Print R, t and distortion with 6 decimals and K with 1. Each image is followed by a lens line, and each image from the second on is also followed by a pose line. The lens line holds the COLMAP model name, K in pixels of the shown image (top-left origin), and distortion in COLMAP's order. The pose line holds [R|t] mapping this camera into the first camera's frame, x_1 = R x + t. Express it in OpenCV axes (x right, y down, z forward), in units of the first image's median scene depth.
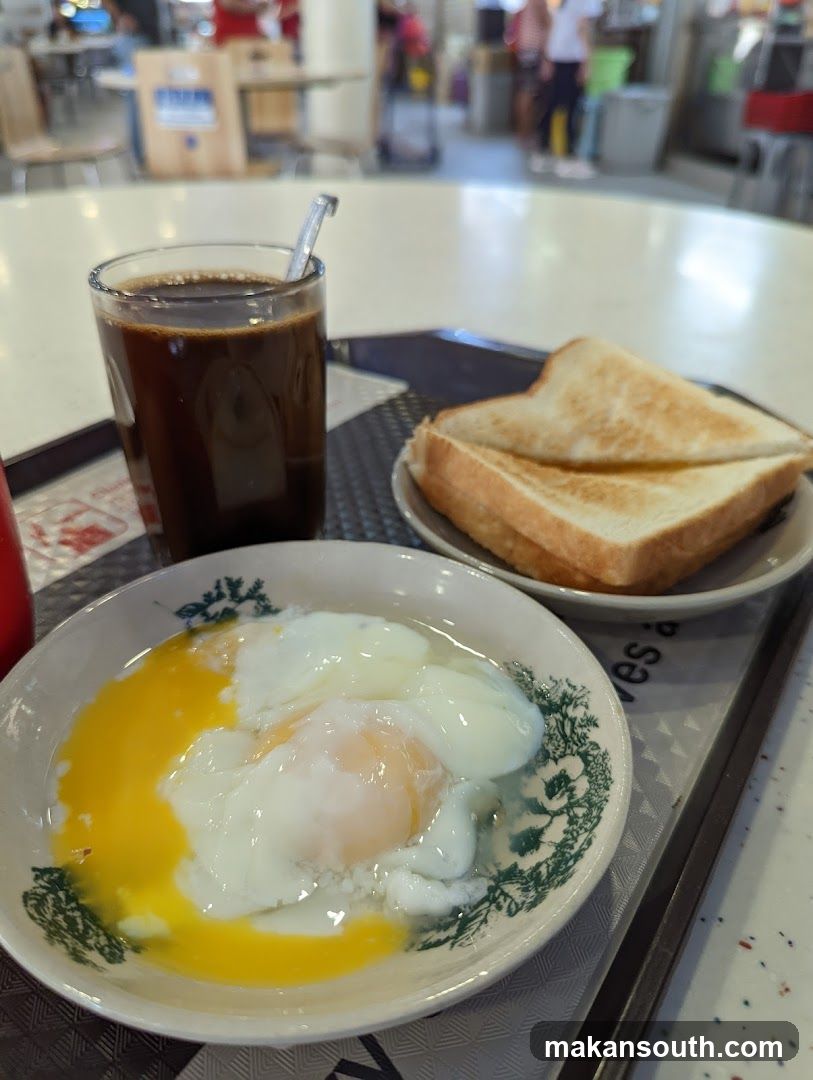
lens RADIAL K [[746.7, 0, 406.5], [0, 746.7, 540.0], [0, 0, 1]] dist [0.004527, -0.001164]
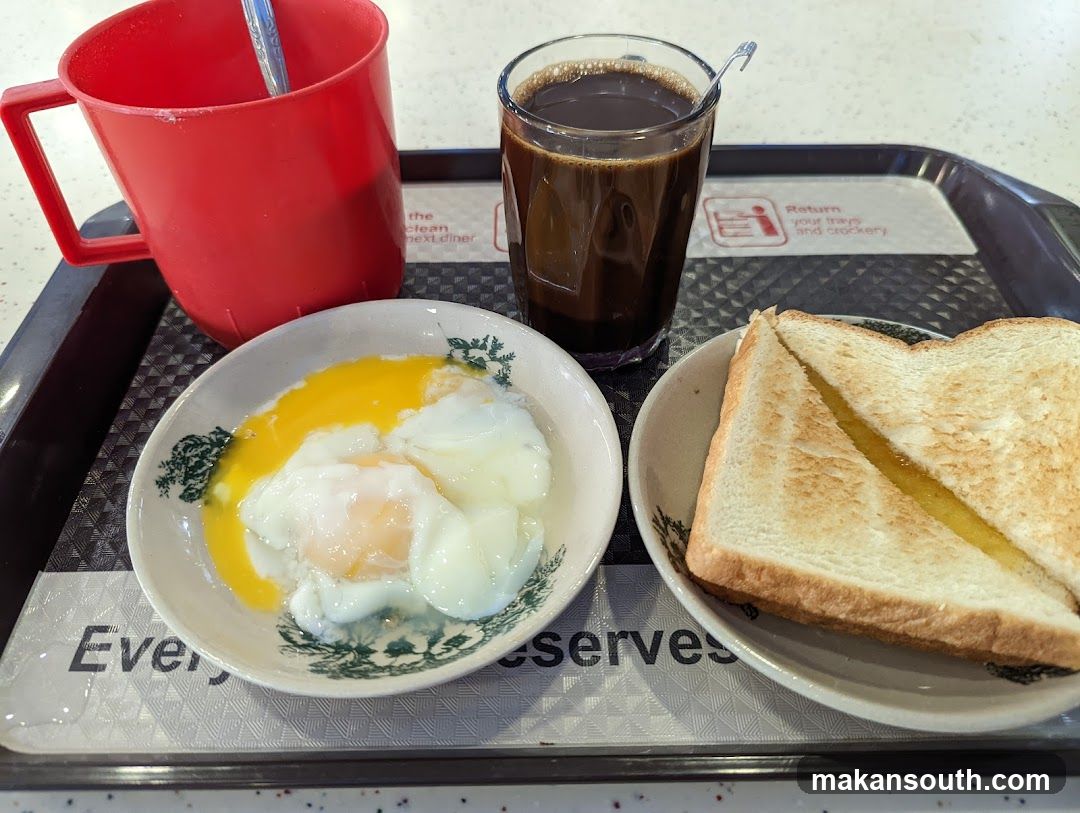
lens RADIAL K [[746.7, 0, 540.0], [0, 746.7, 406.5], [0, 0, 1]] dist [0.004527, -0.001164]
pose [[0.608367, 0.599733, -0.519817, 0.510635], [-0.447764, 0.800137, 0.399110, -0.384146], [0.655284, -0.010050, 0.755316, 0.142035]]
